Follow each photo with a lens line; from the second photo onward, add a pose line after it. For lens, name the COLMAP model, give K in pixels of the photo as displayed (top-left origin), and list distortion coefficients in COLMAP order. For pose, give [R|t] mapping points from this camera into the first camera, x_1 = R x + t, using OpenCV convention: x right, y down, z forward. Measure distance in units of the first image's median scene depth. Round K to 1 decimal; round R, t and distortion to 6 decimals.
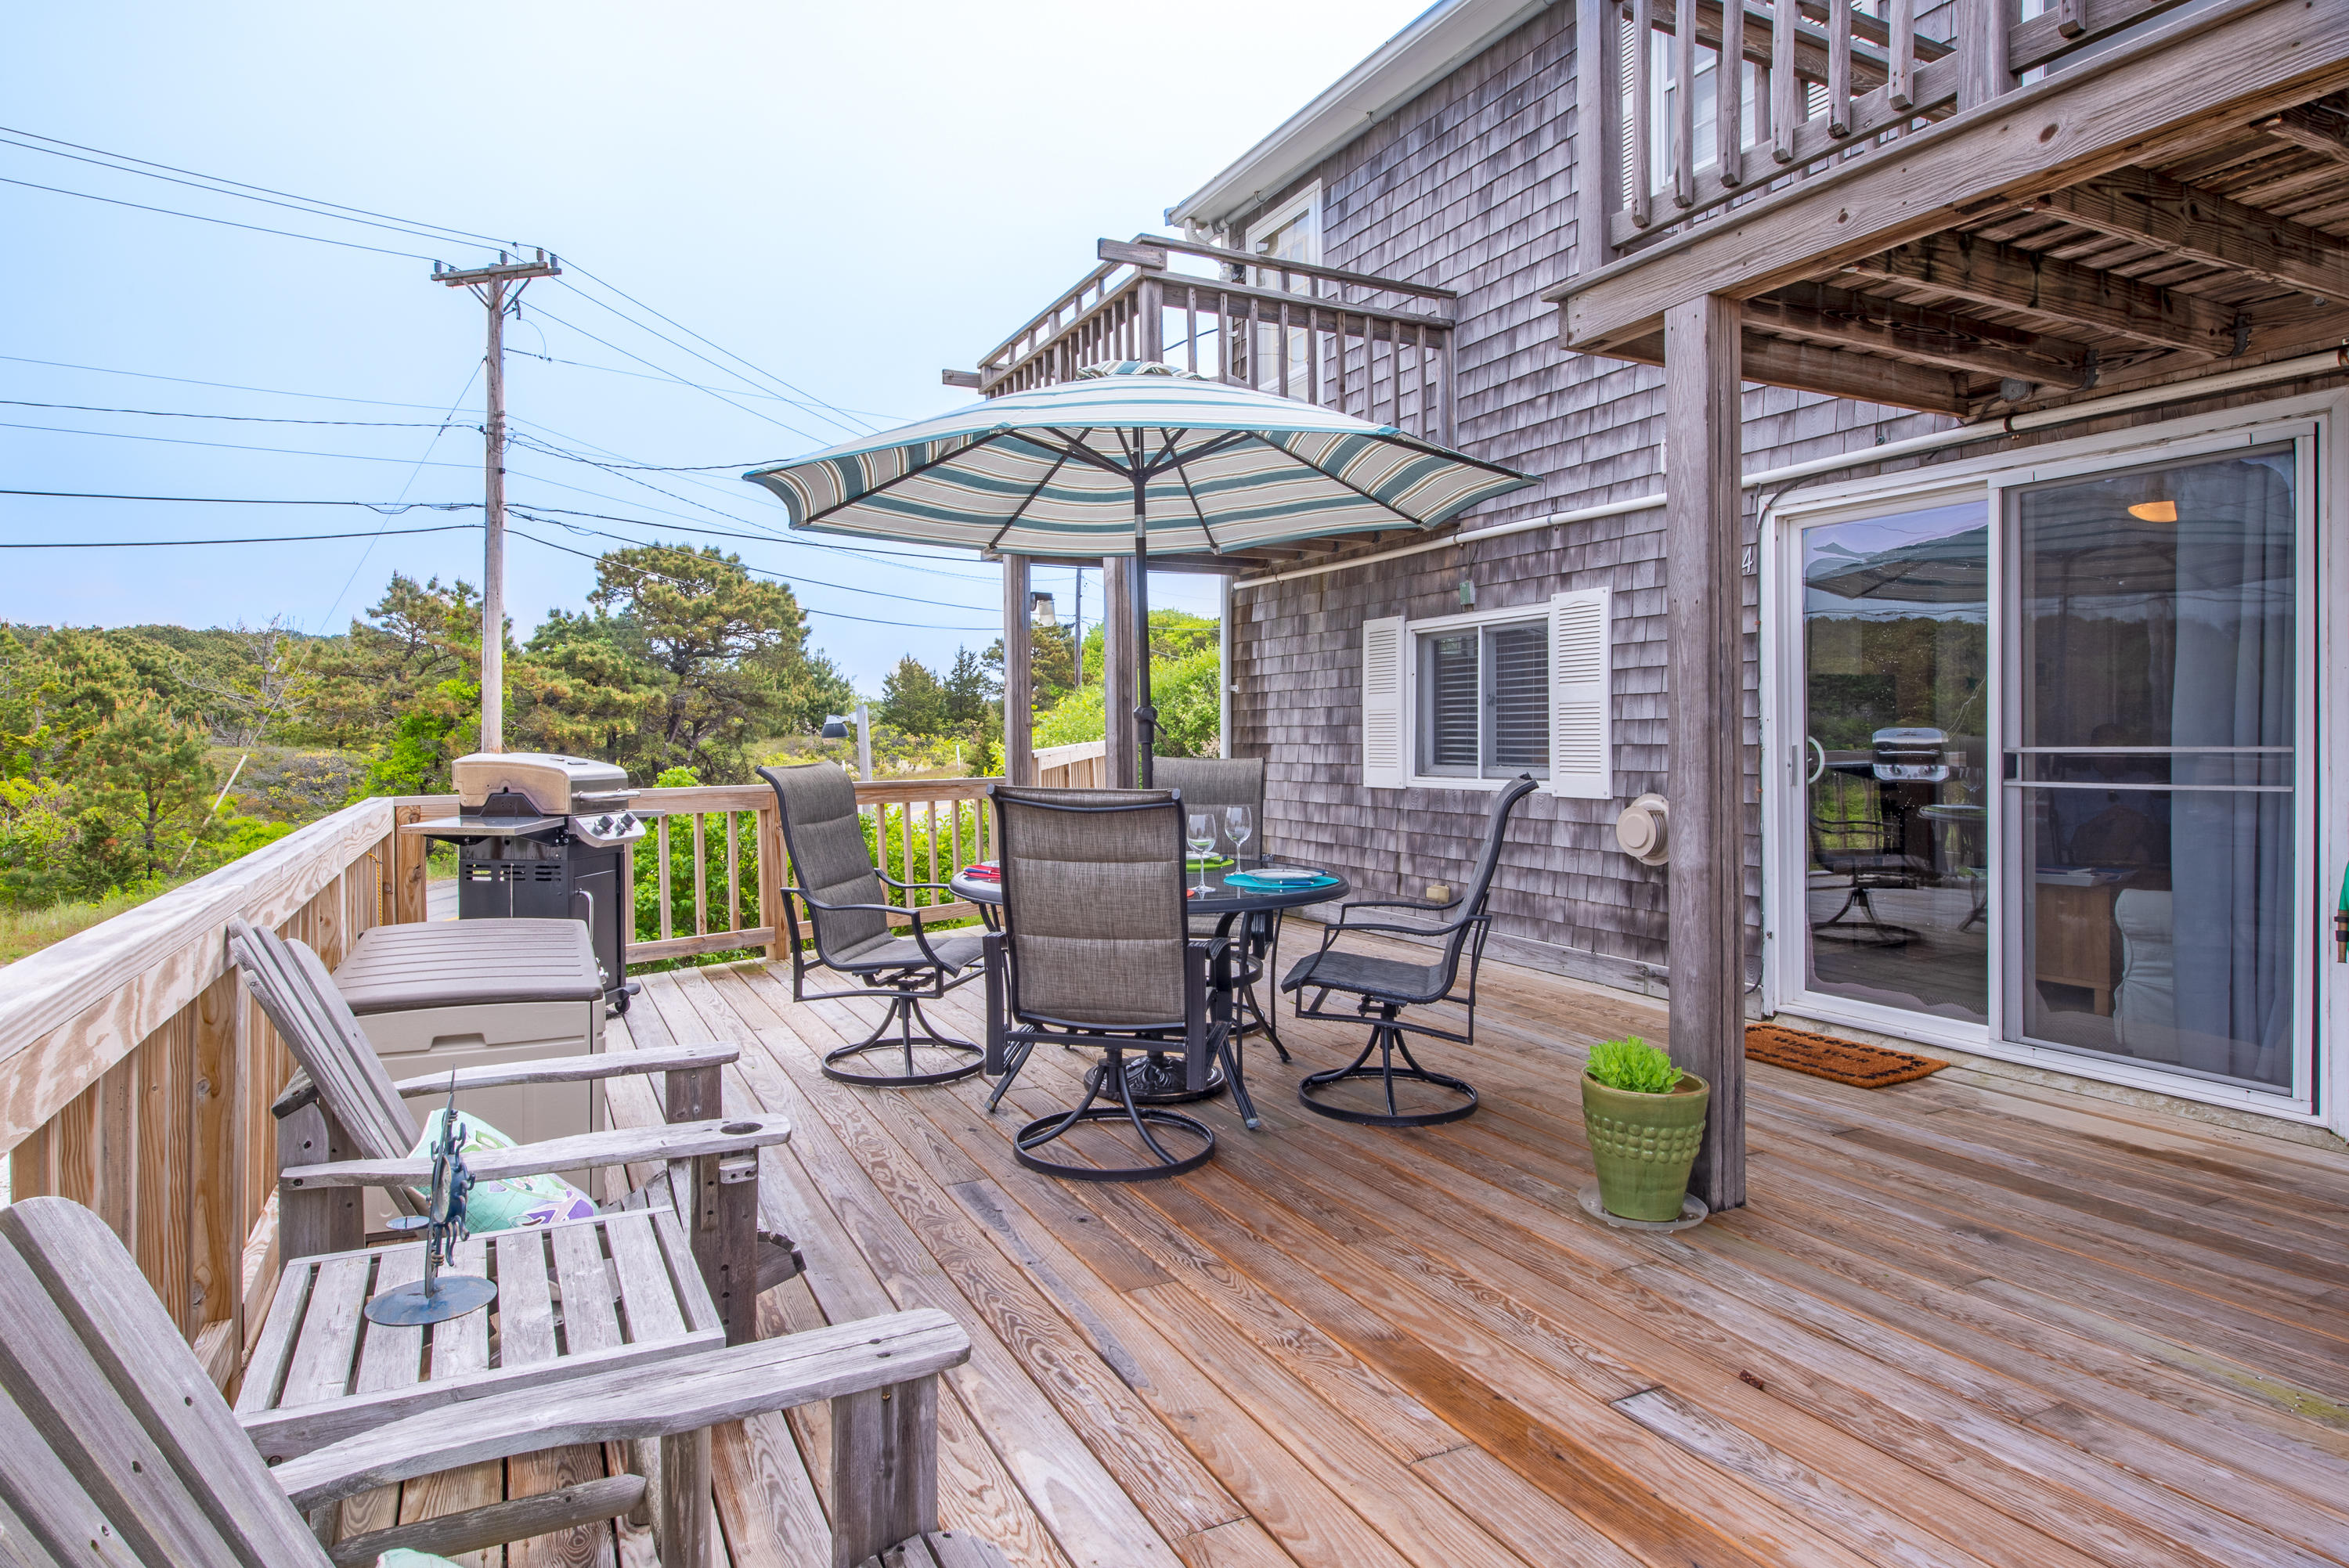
lens RADIAL K [[1325.7, 0, 1152.8], [0, 1325.7, 726.1], [0, 0, 1]] dist [-0.000161, 0.000030]
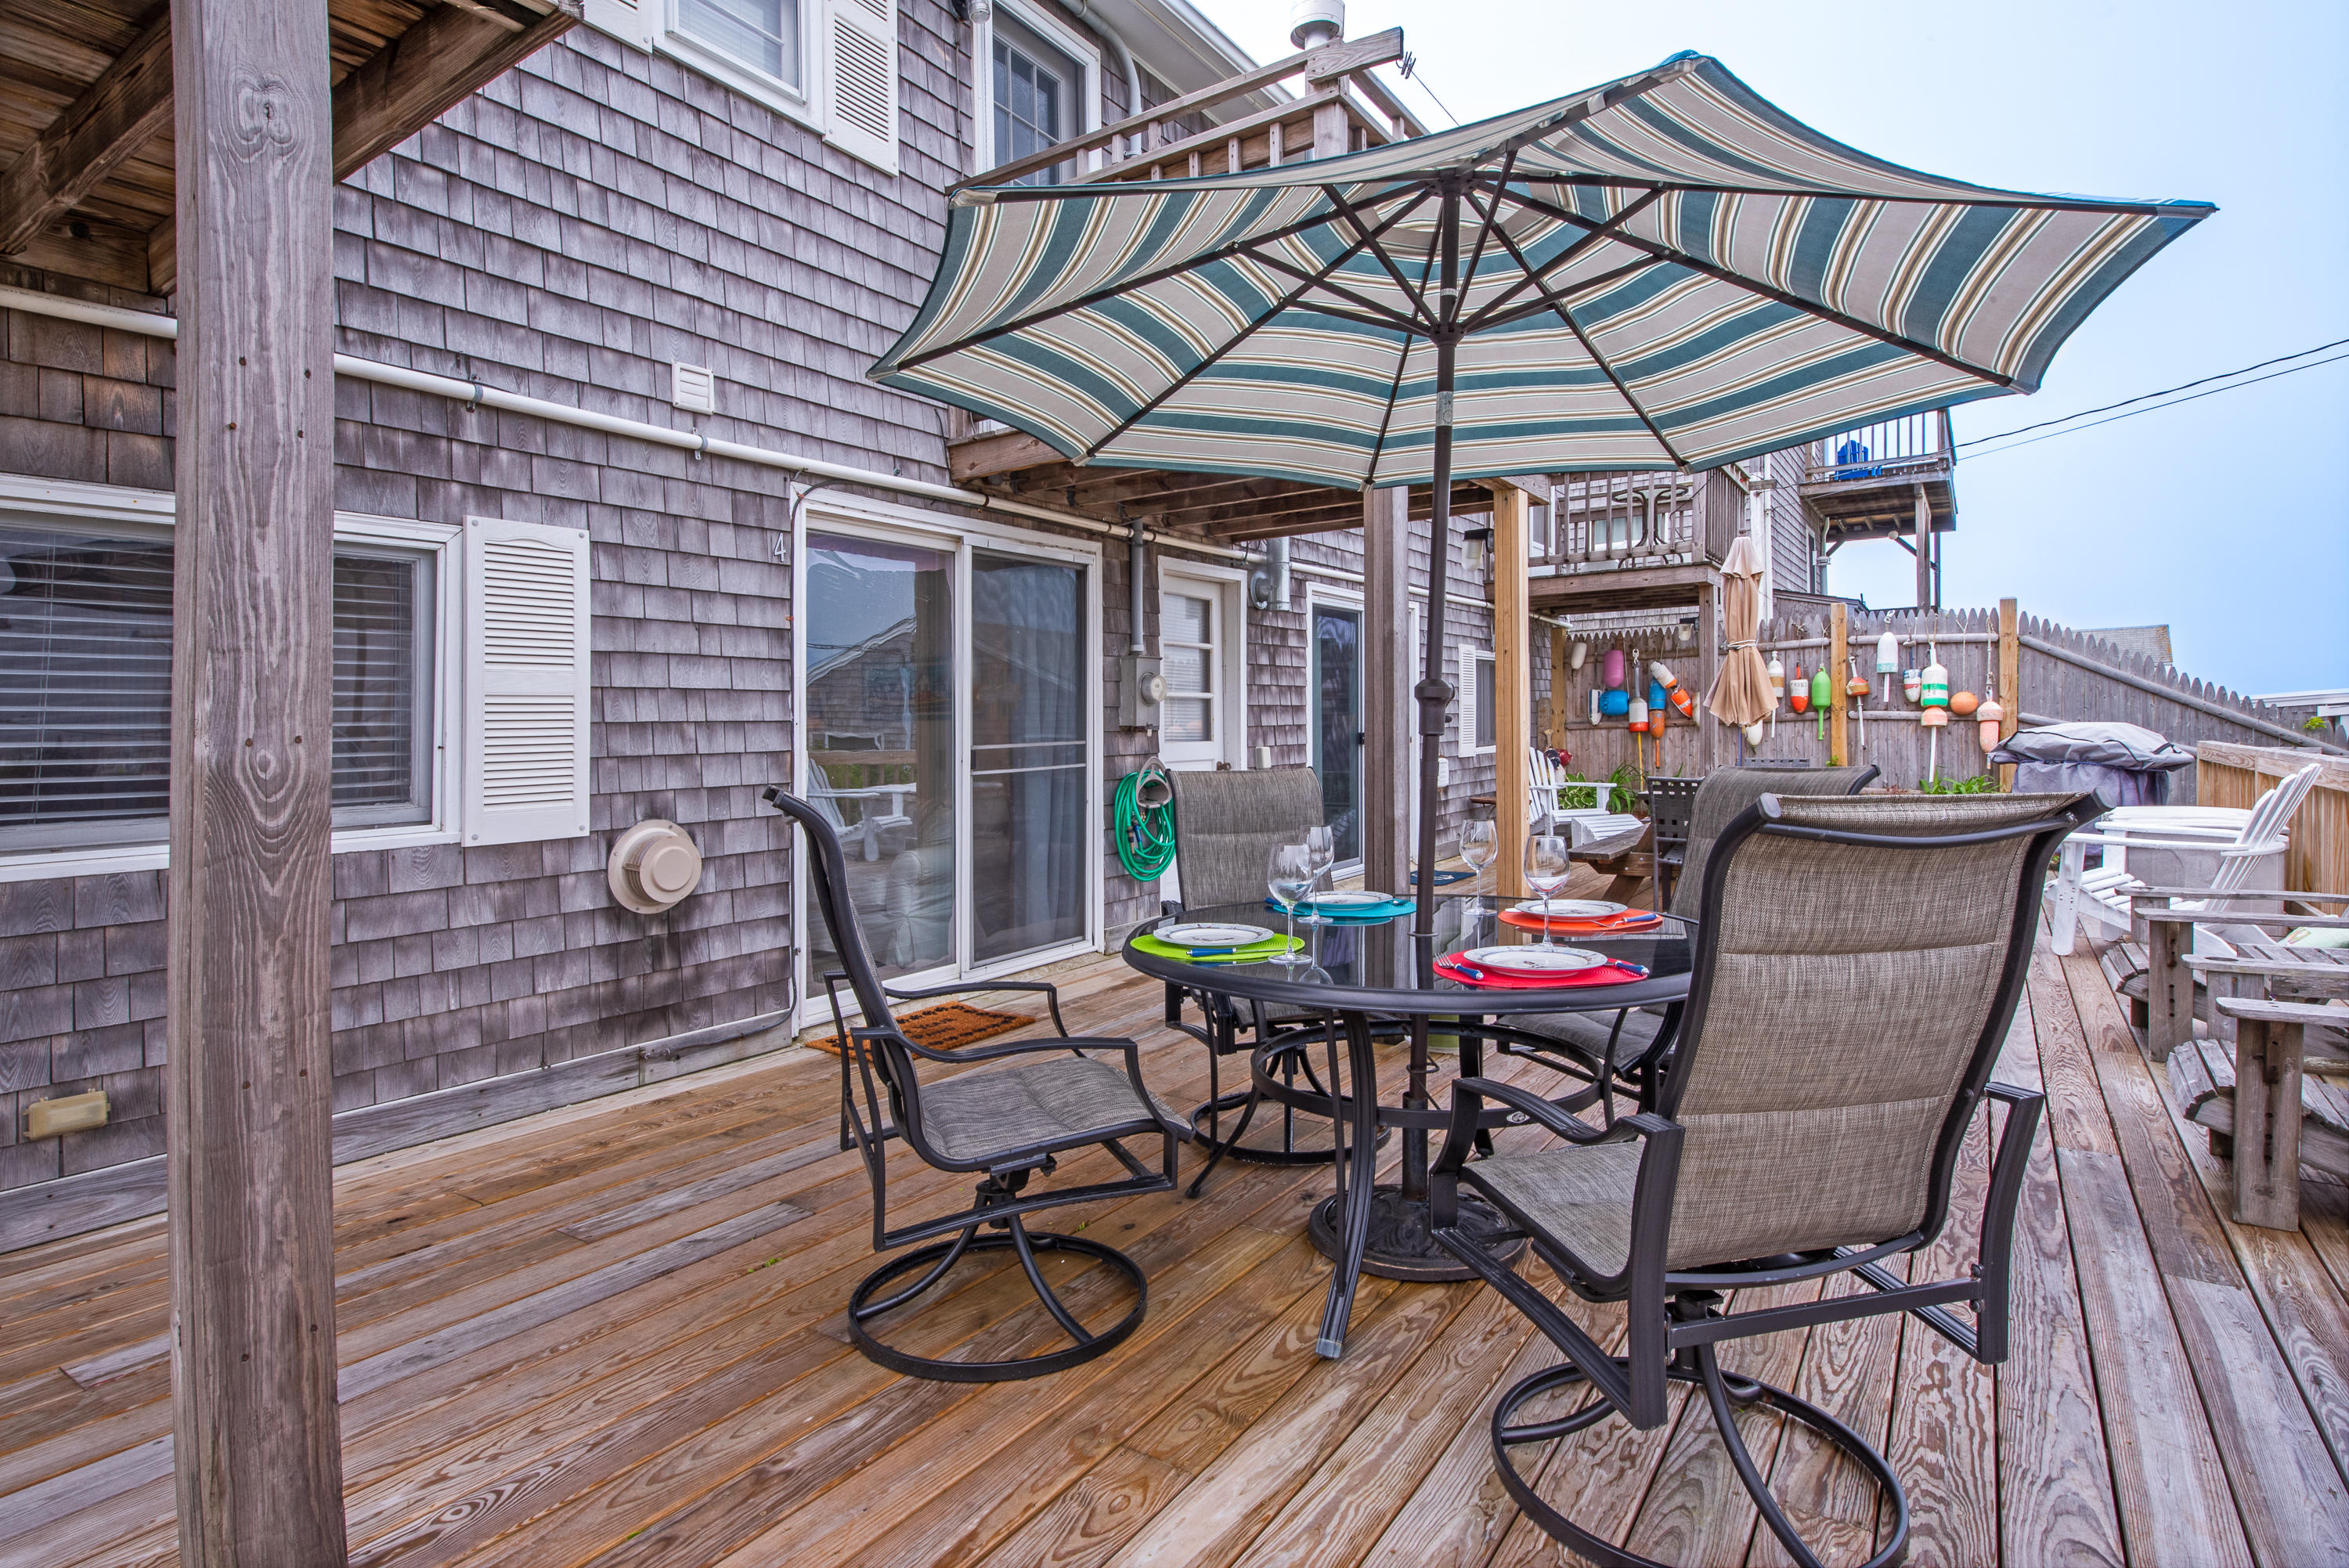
lens RADIAL K [[1191.7, 0, 1149.3], [0, 1191.7, 739.2], [0, 0, 1]] dist [-0.001036, 0.000038]
pose [[-0.483443, -0.012511, 0.875287, -0.357540], [0.000164, 0.999897, 0.014383, -0.004824], [-0.875376, 0.007097, -0.483390, 1.073041]]
